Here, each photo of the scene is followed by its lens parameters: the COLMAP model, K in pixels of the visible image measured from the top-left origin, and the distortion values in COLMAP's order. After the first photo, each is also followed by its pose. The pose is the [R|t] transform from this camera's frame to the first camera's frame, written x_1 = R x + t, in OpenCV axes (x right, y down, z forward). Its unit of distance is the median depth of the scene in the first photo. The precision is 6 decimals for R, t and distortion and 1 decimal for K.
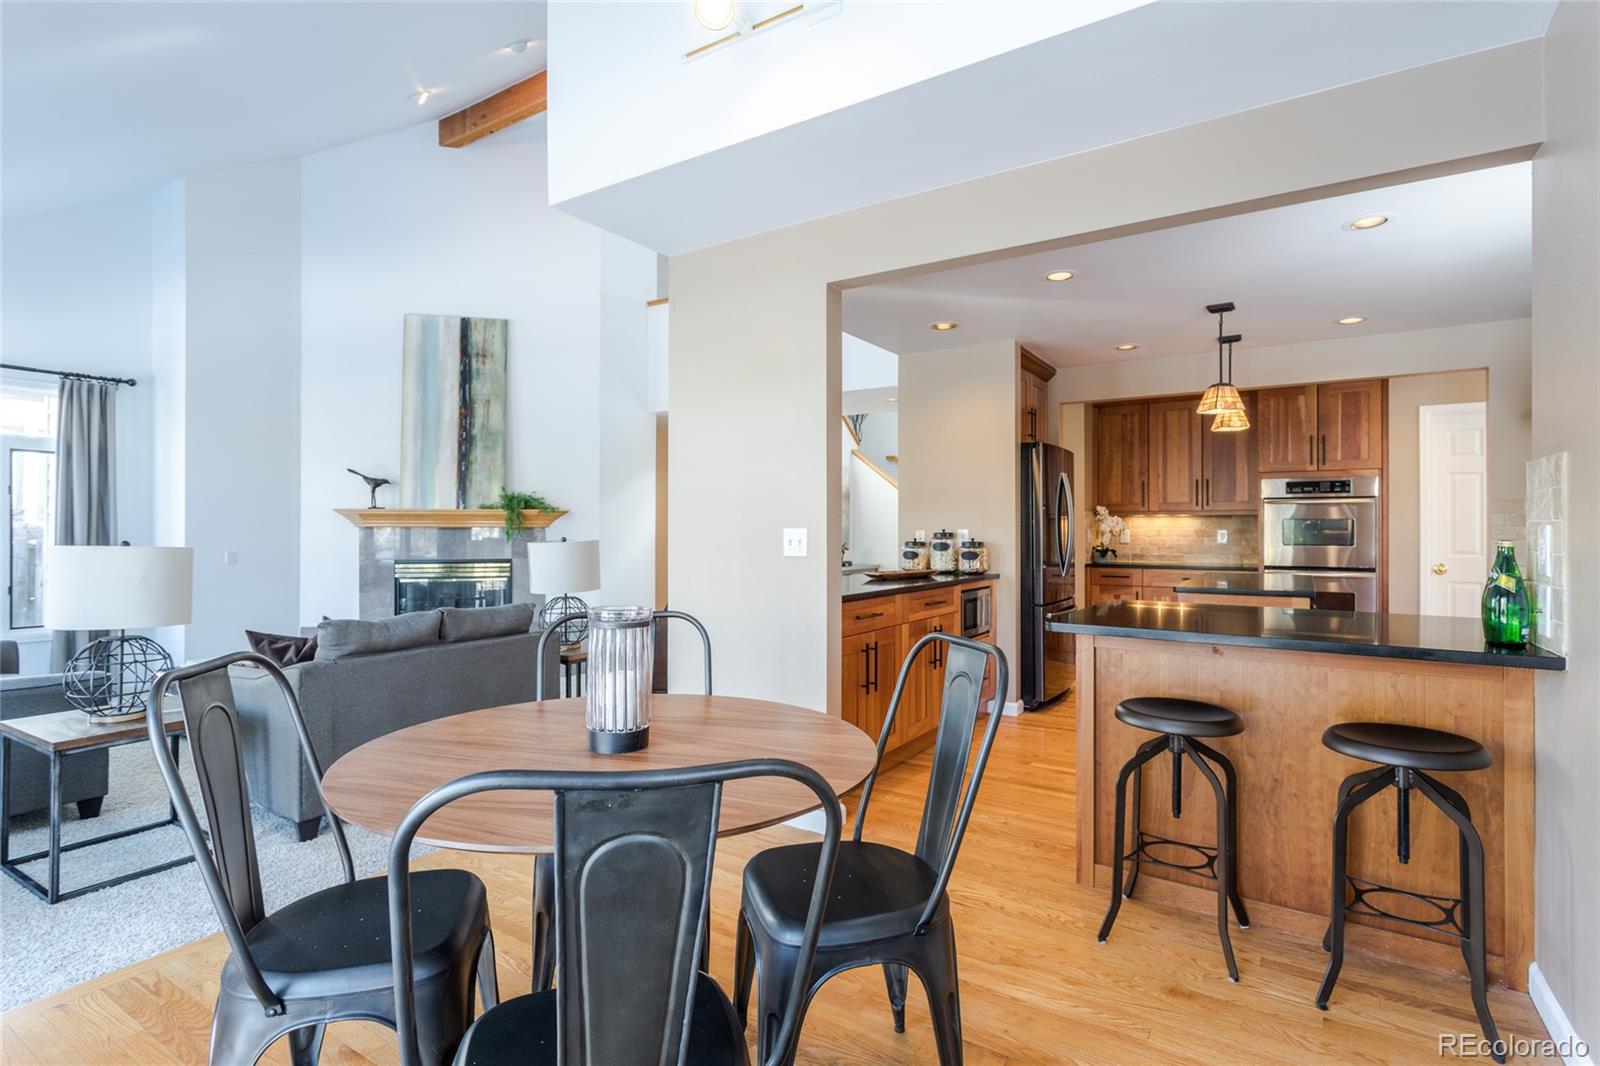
lens RADIAL K [[793.4, 0, 797.7], [0, 793.4, 526.8], [0, 0, 1]] dist [-0.016011, 0.001719]
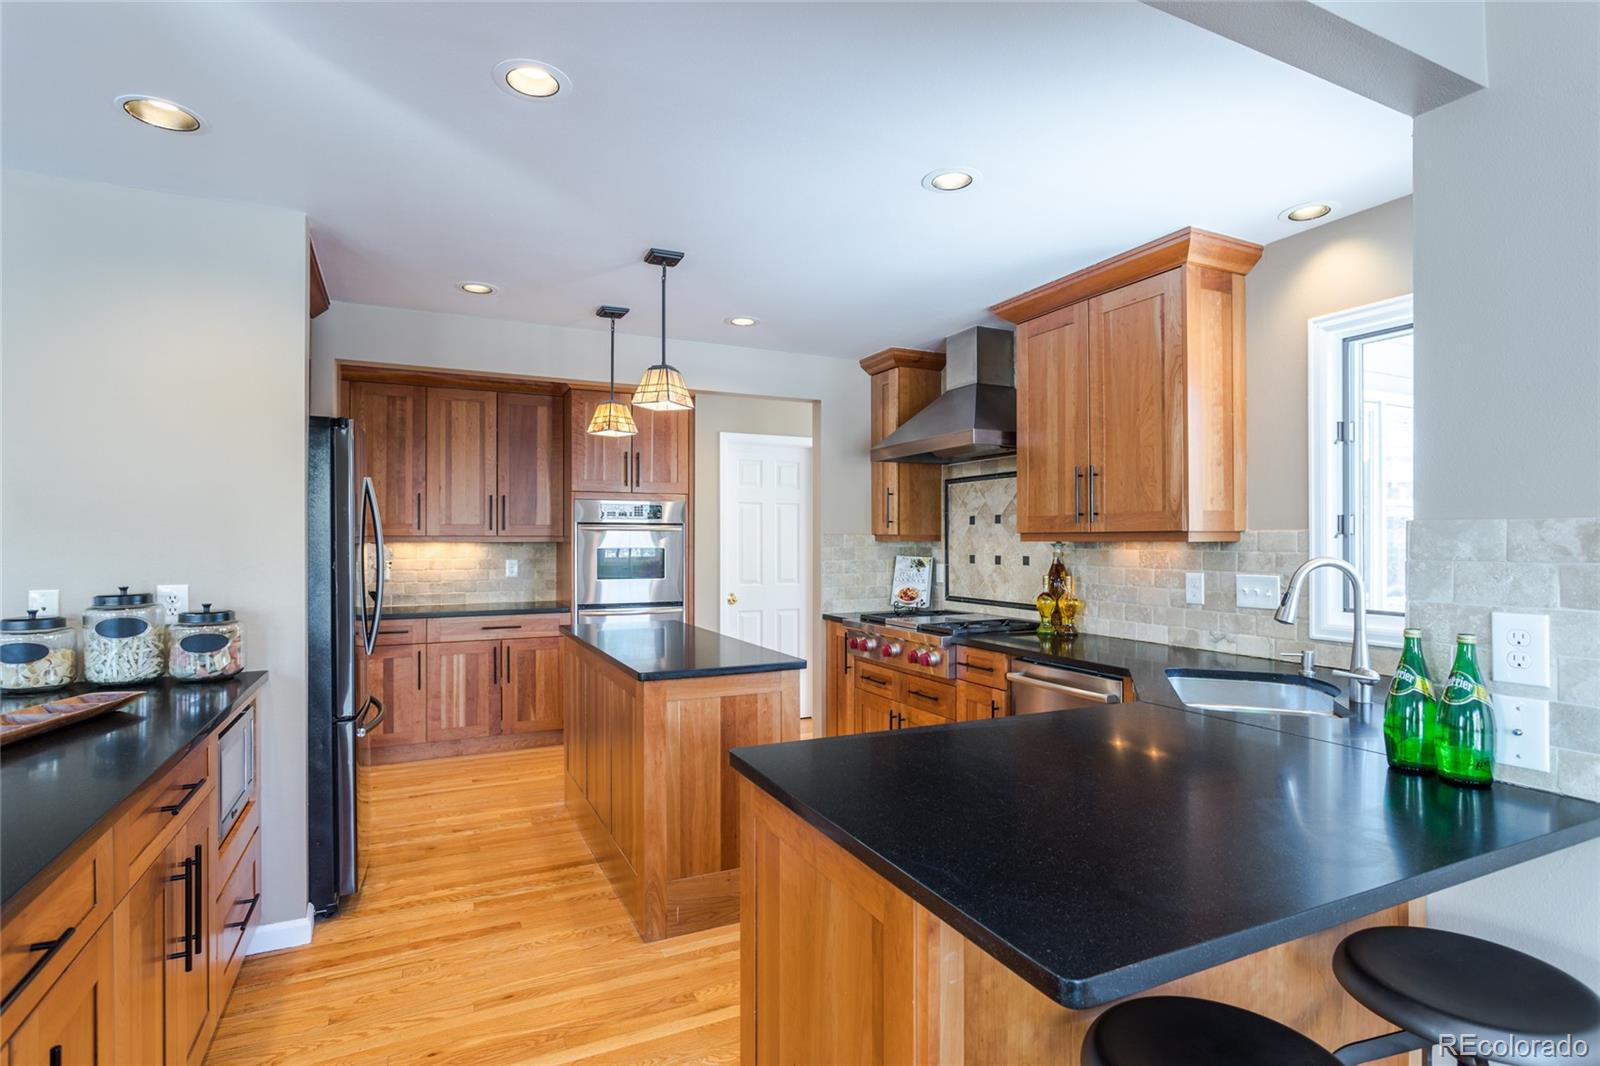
lens RADIAL K [[793.4, 0, 802.1], [0, 793.4, 537.7], [0, 0, 1]] dist [-0.016011, 0.001719]
pose [[0.505481, 0.001323, 0.862837, -0.002971], [-0.003186, 0.999995, 0.000334, -0.023527], [-0.862832, -0.002917, 0.505483, 0.412417]]
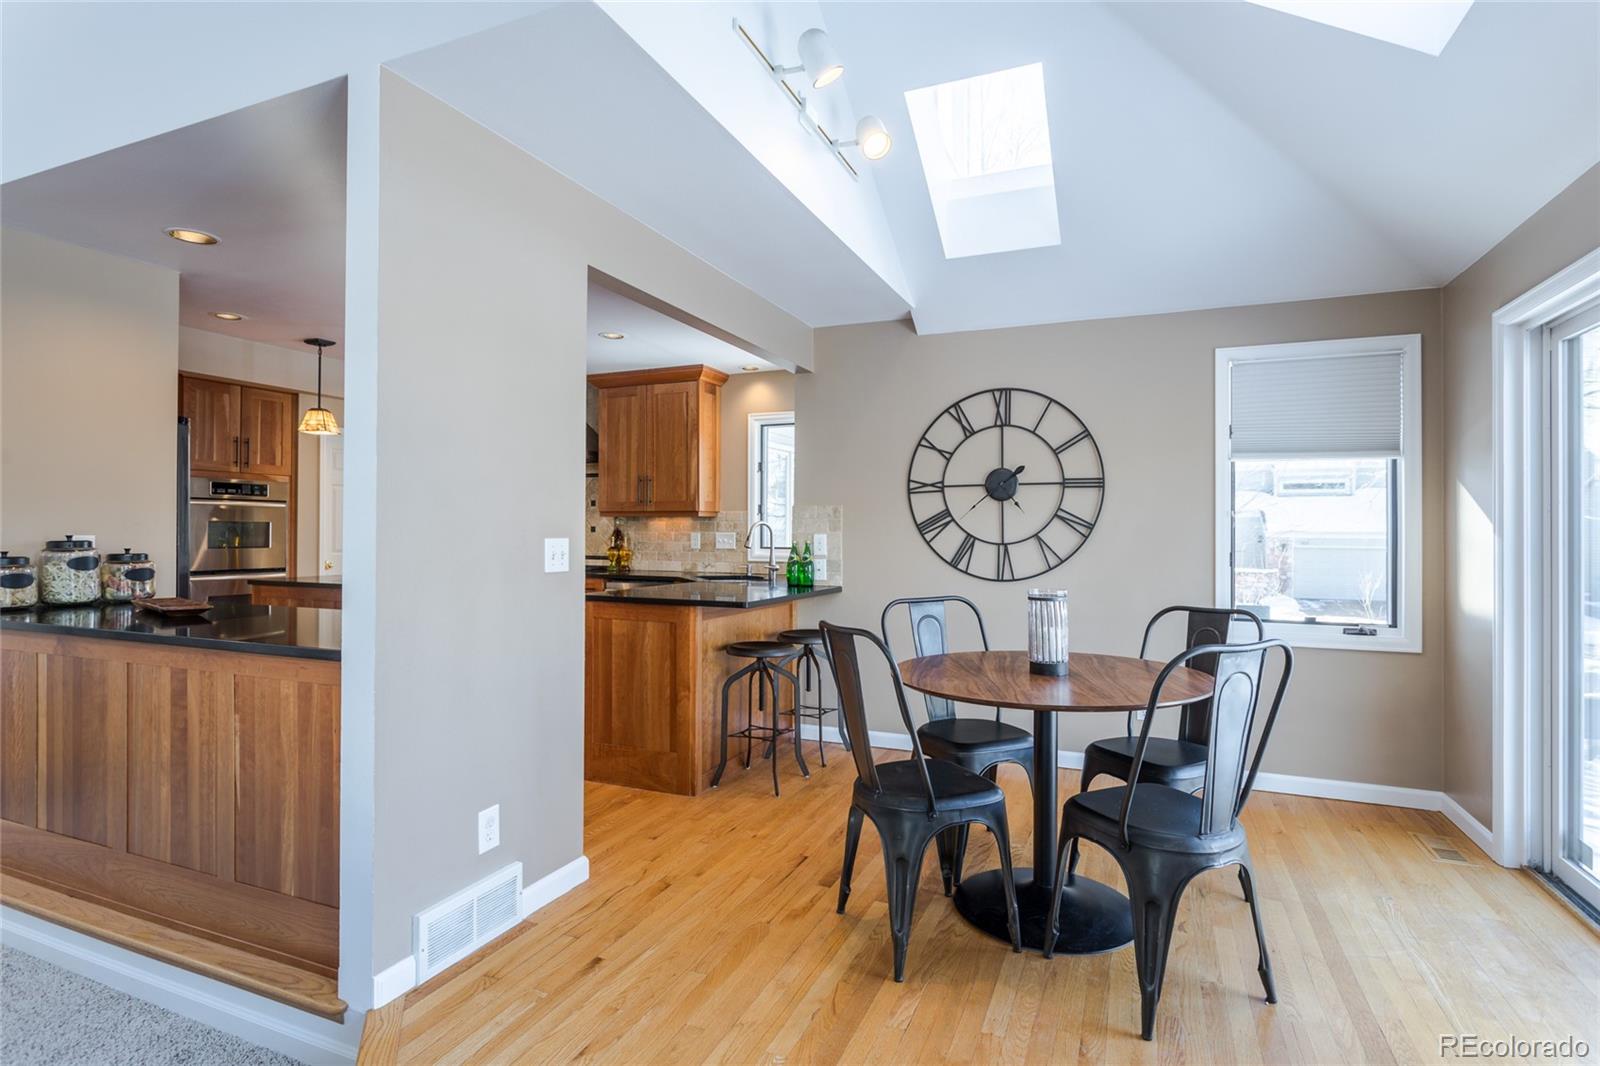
lens RADIAL K [[793.4, 0, 805.8], [0, 793.4, 529.4], [0, 0, 1]] dist [-0.016011, 0.001719]
pose [[-0.186668, -0.000577, 0.982423, -0.472464], [-0.008581, 0.999963, -0.001044, -0.004946], [-0.982386, -0.008625, -0.186666, 0.508160]]
